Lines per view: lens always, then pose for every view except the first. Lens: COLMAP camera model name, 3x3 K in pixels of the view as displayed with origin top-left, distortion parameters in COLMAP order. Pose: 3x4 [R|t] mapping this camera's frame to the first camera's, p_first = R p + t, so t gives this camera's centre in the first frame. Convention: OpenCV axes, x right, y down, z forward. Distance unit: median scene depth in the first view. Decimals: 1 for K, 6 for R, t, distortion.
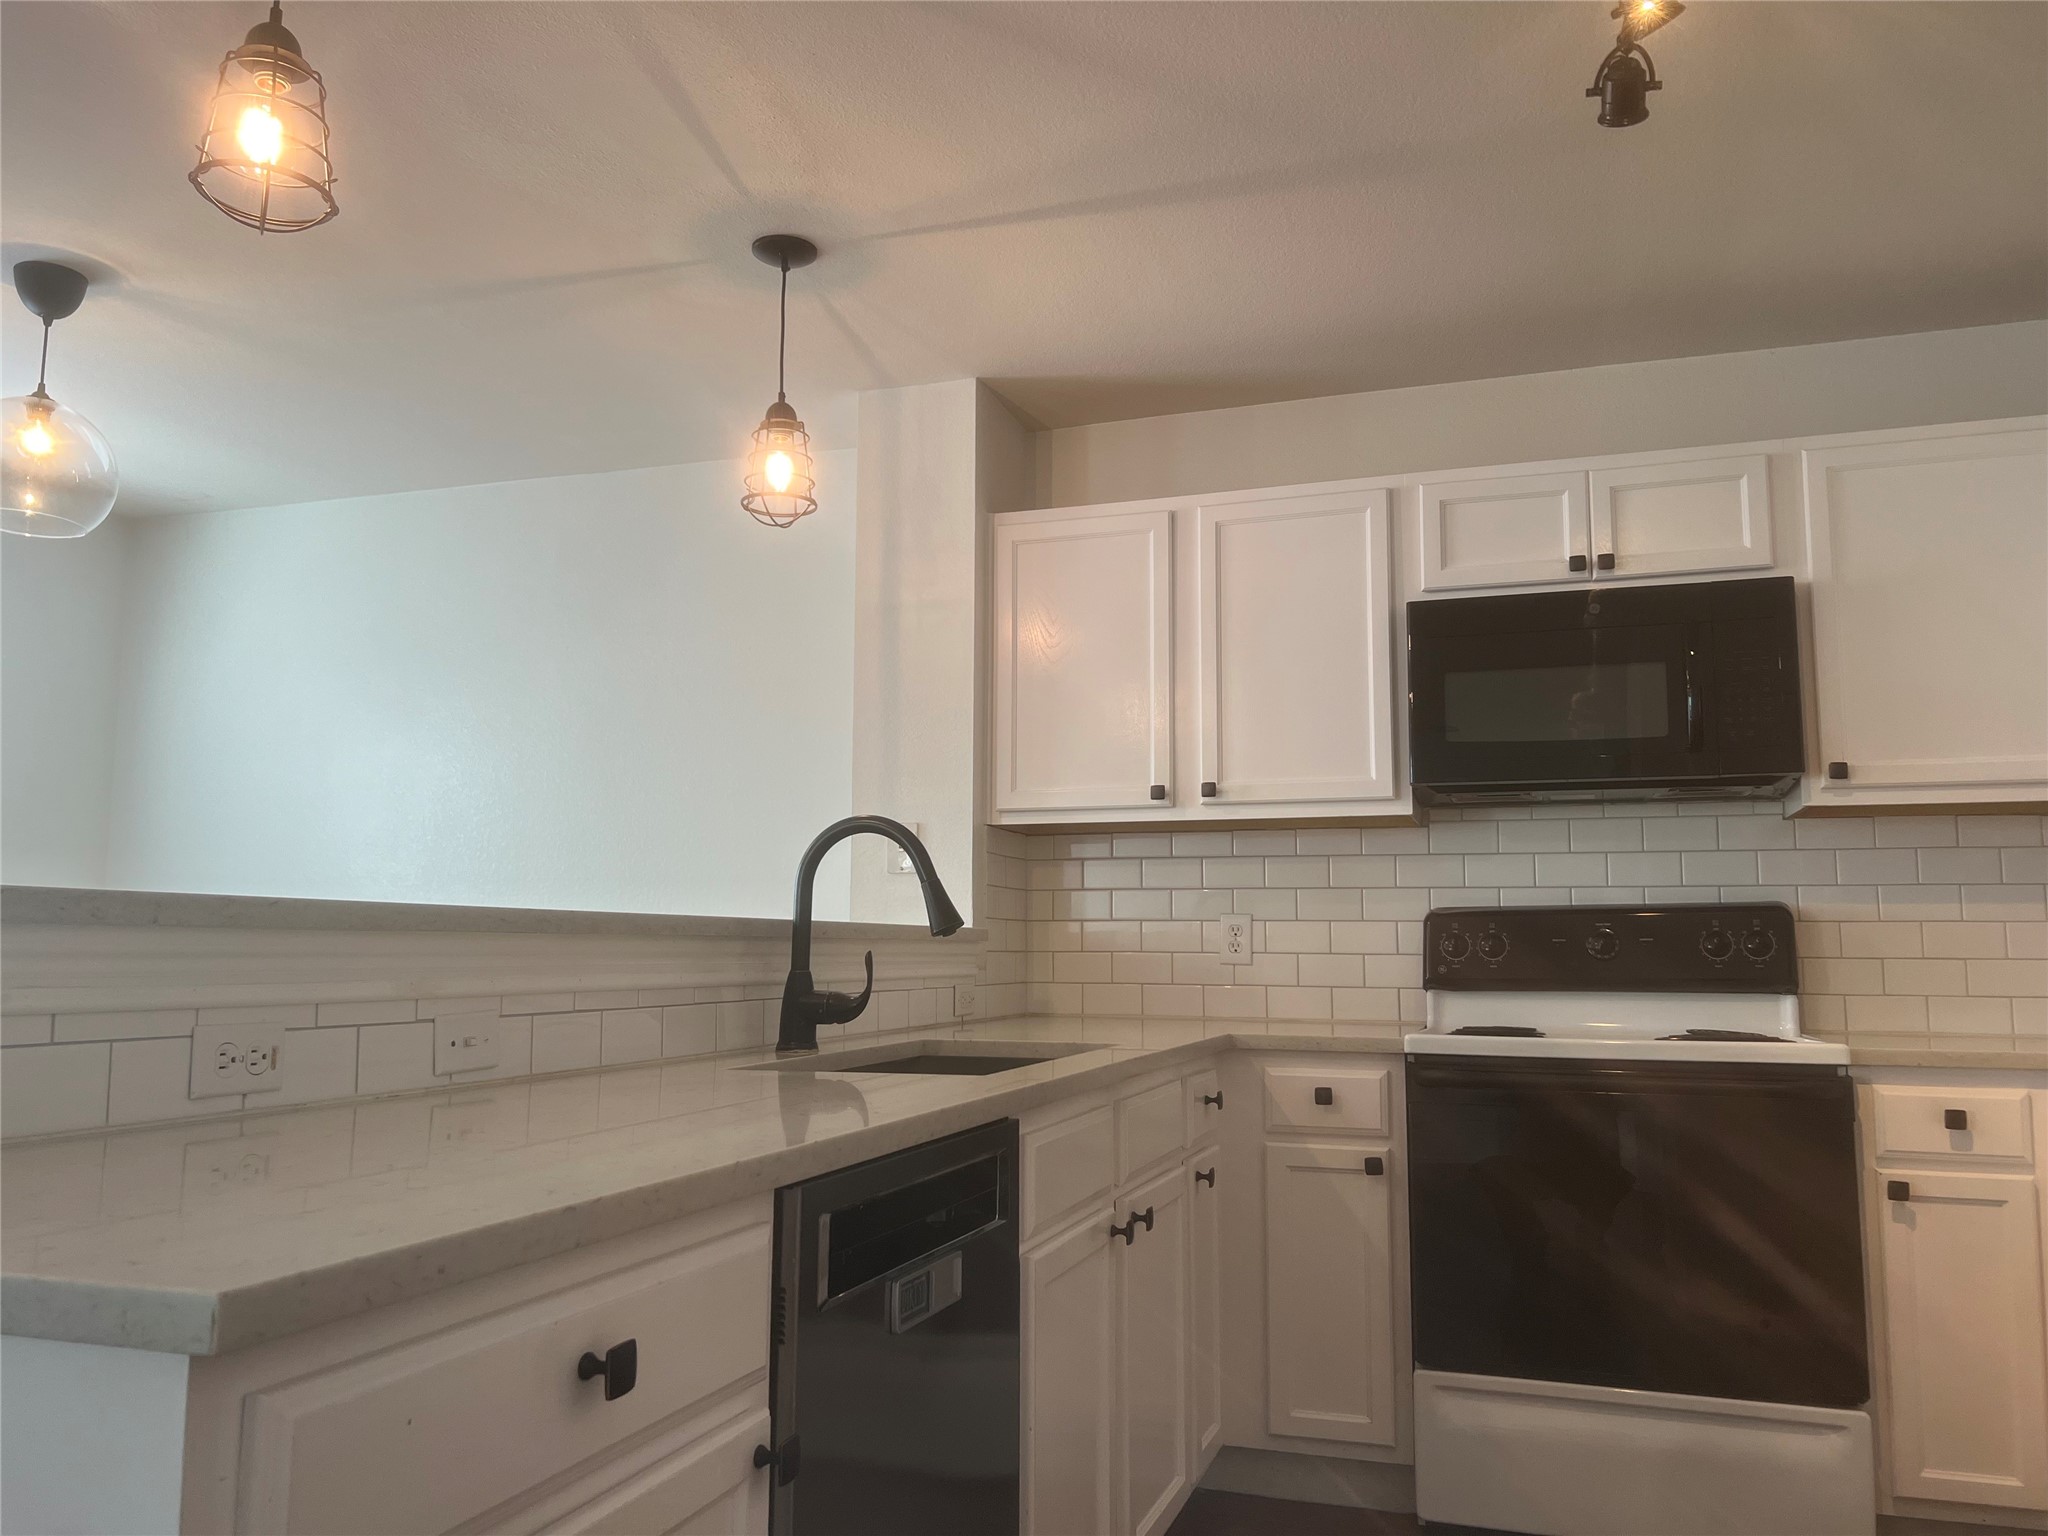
lens RADIAL K [[1517.4, 0, 1030.2], [0, 1517.4, 778.0], [0, 0, 1]] dist [0.034297, -0.046055]
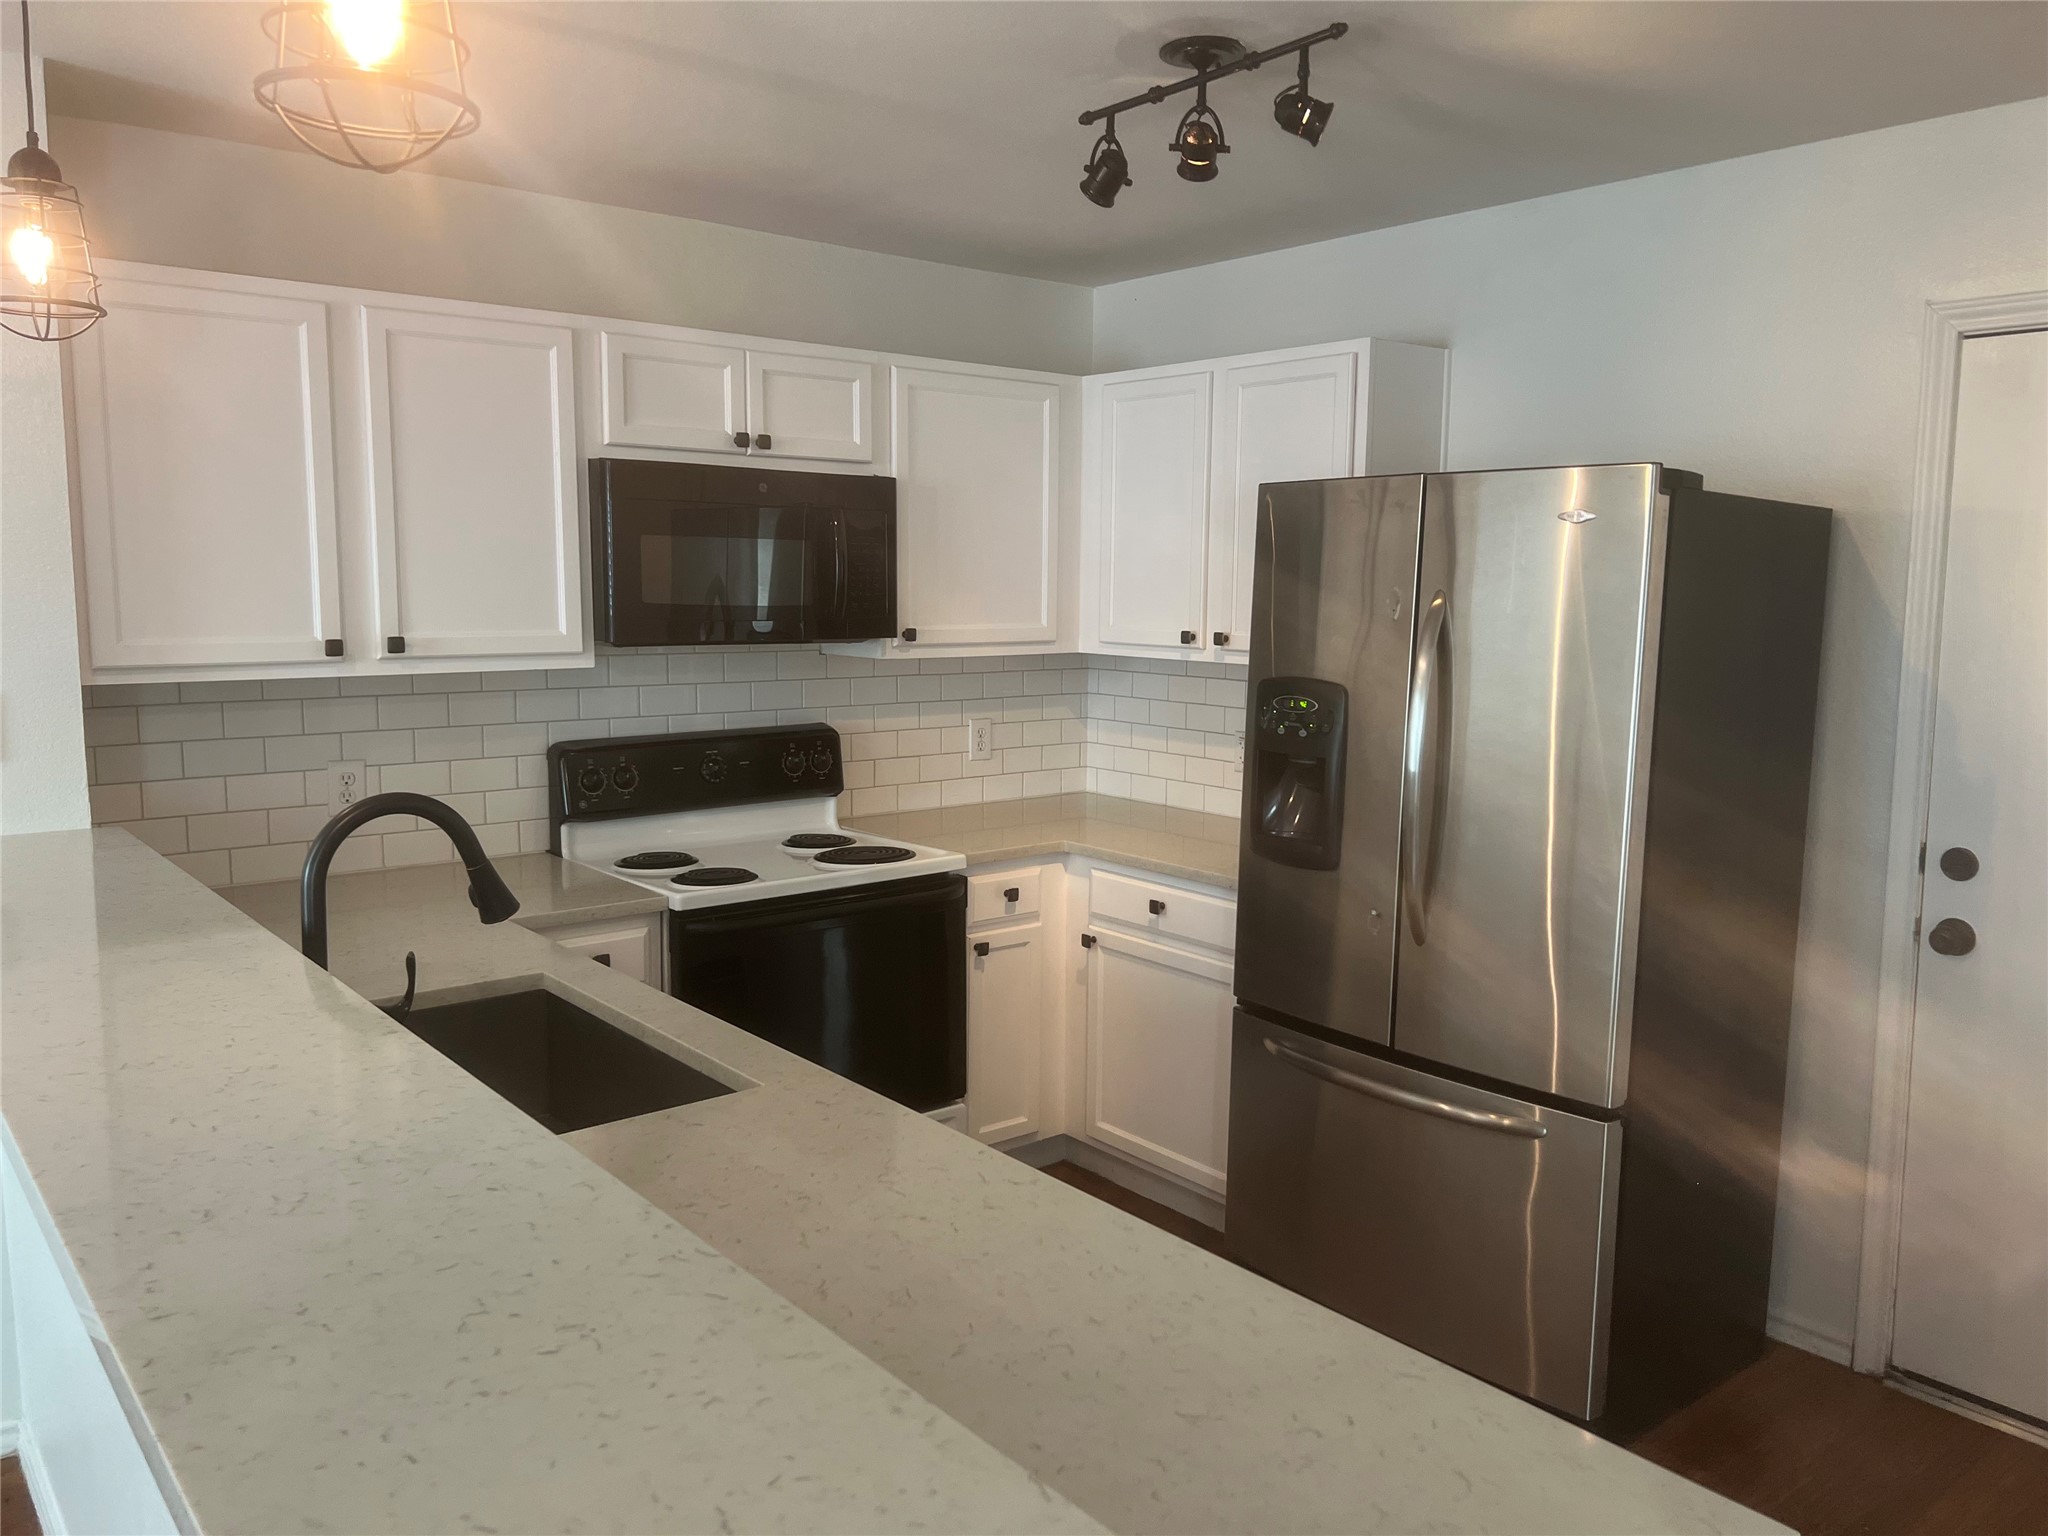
lens RADIAL K [[1517.4, 0, 1044.8], [0, 1517.4, 771.8], [0, 0, 1]] dist [0.034297, -0.046055]
pose [[0.516568, -0.112331, 0.848846, -0.486809], [-0.104884, 0.975591, 0.192932, -0.141988], [-0.849798, -0.188692, 0.492177, 0.229187]]
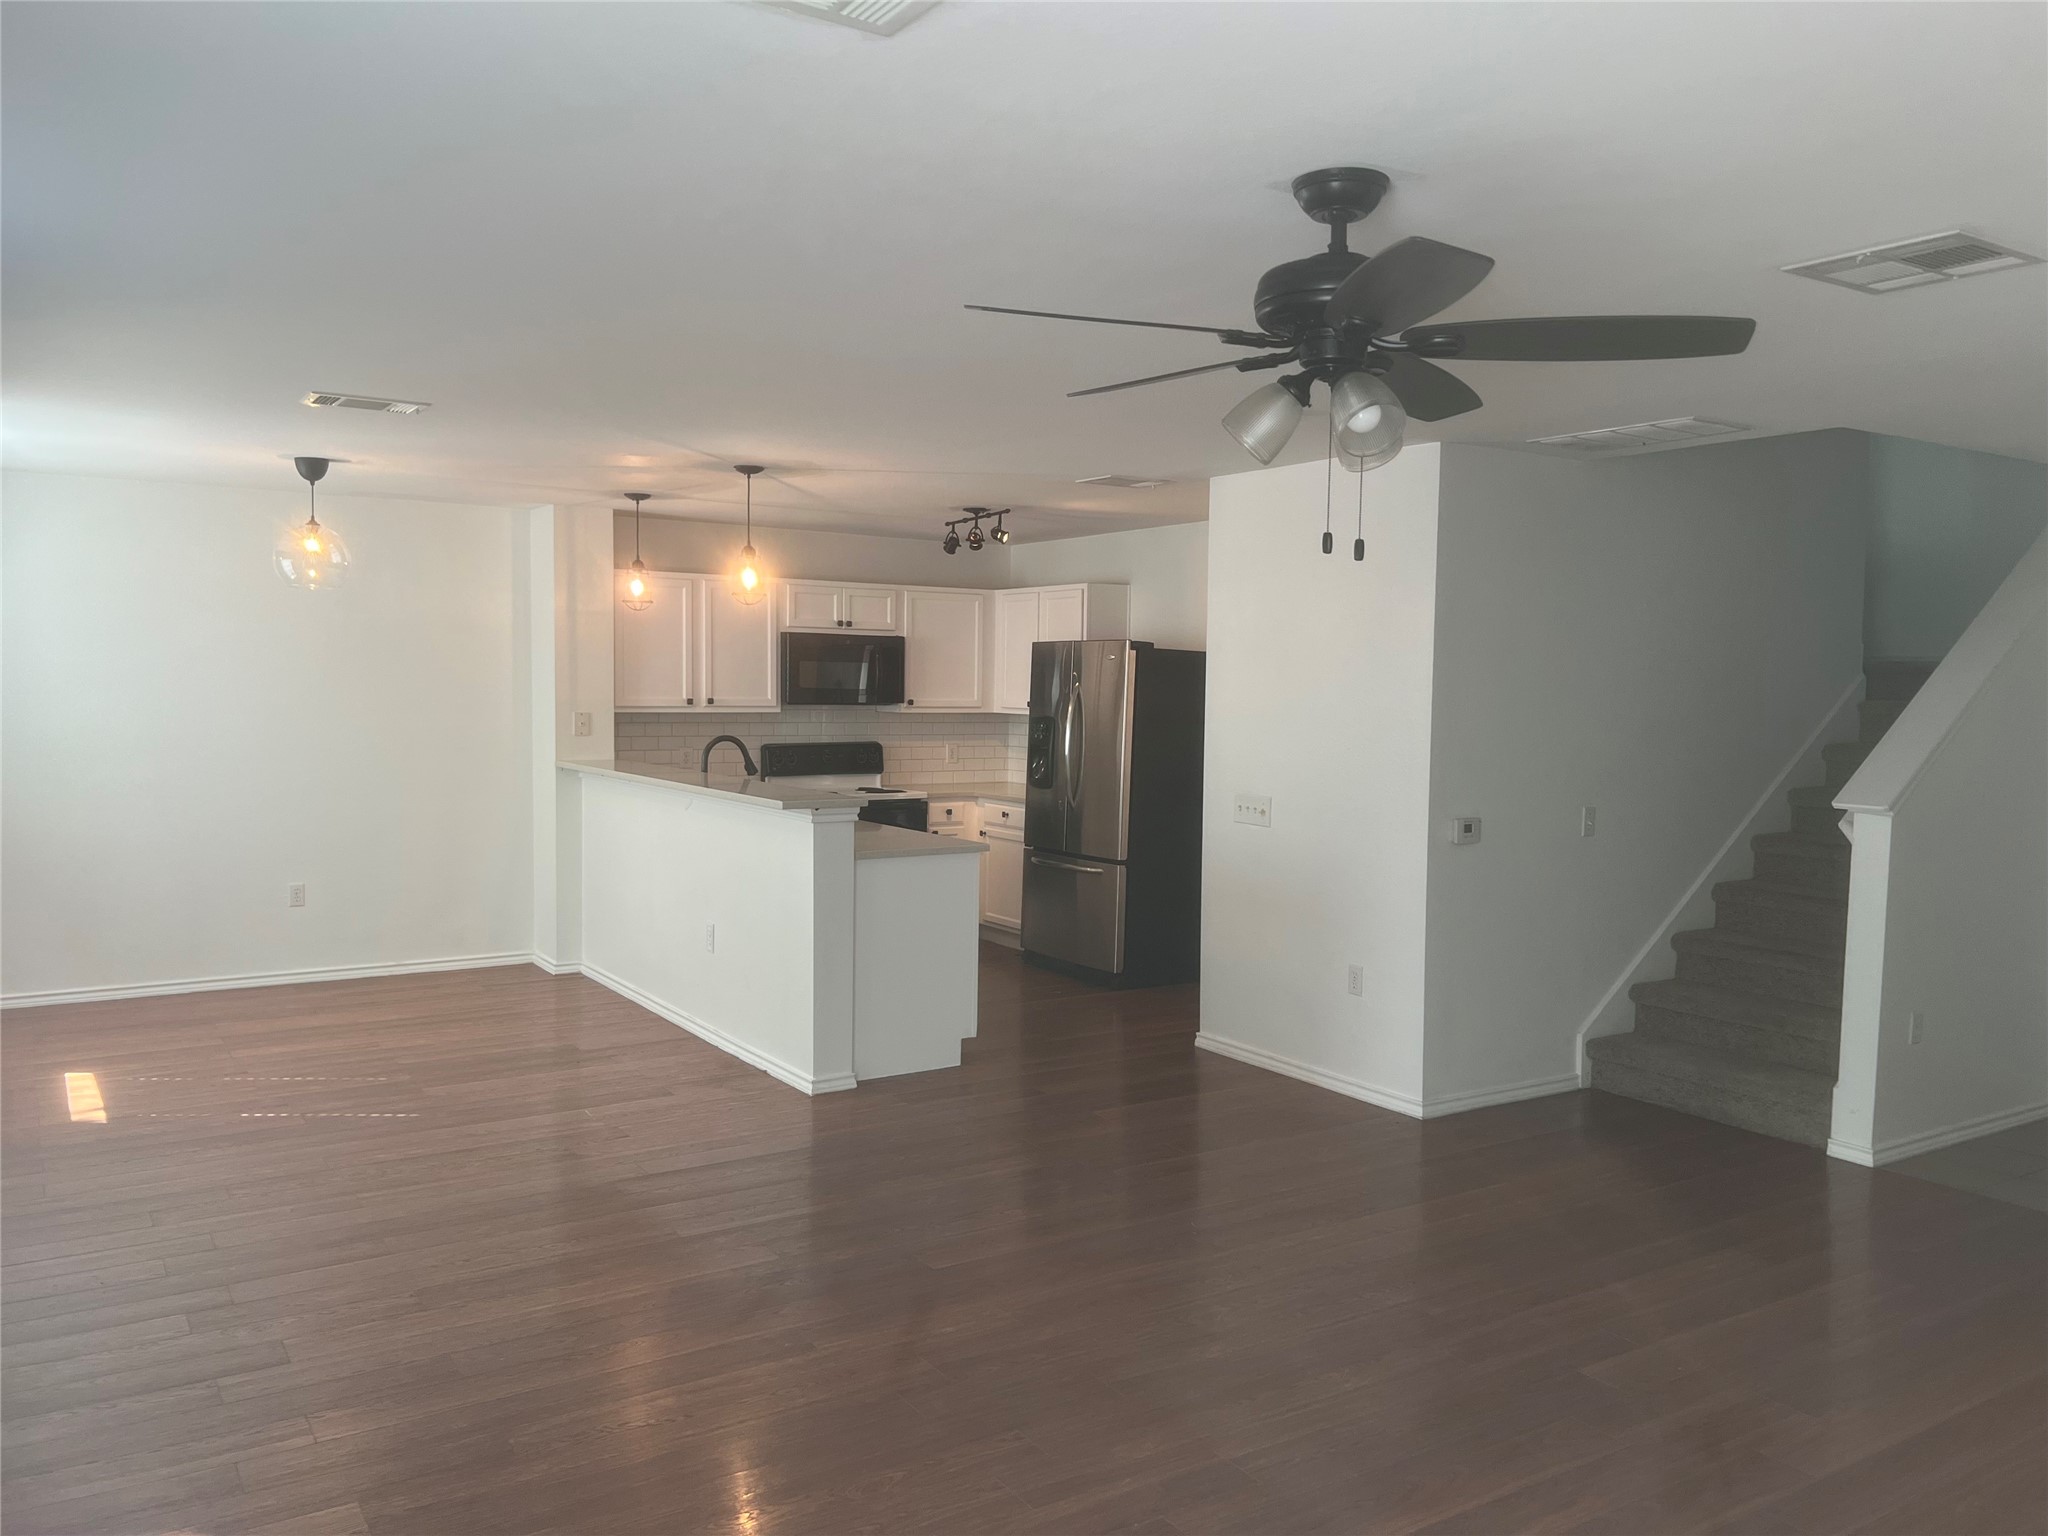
lens RADIAL K [[1517.4, 0, 1028.6], [0, 1517.4, 755.9], [0, 0, 1]] dist [0.034297, -0.046055]
pose [[0.617028, -0.035902, 0.786122, -1.599641], [-0.099135, 0.987454, 0.122908, -0.275480], [-0.780672, -0.153770, 0.605728, -0.967258]]
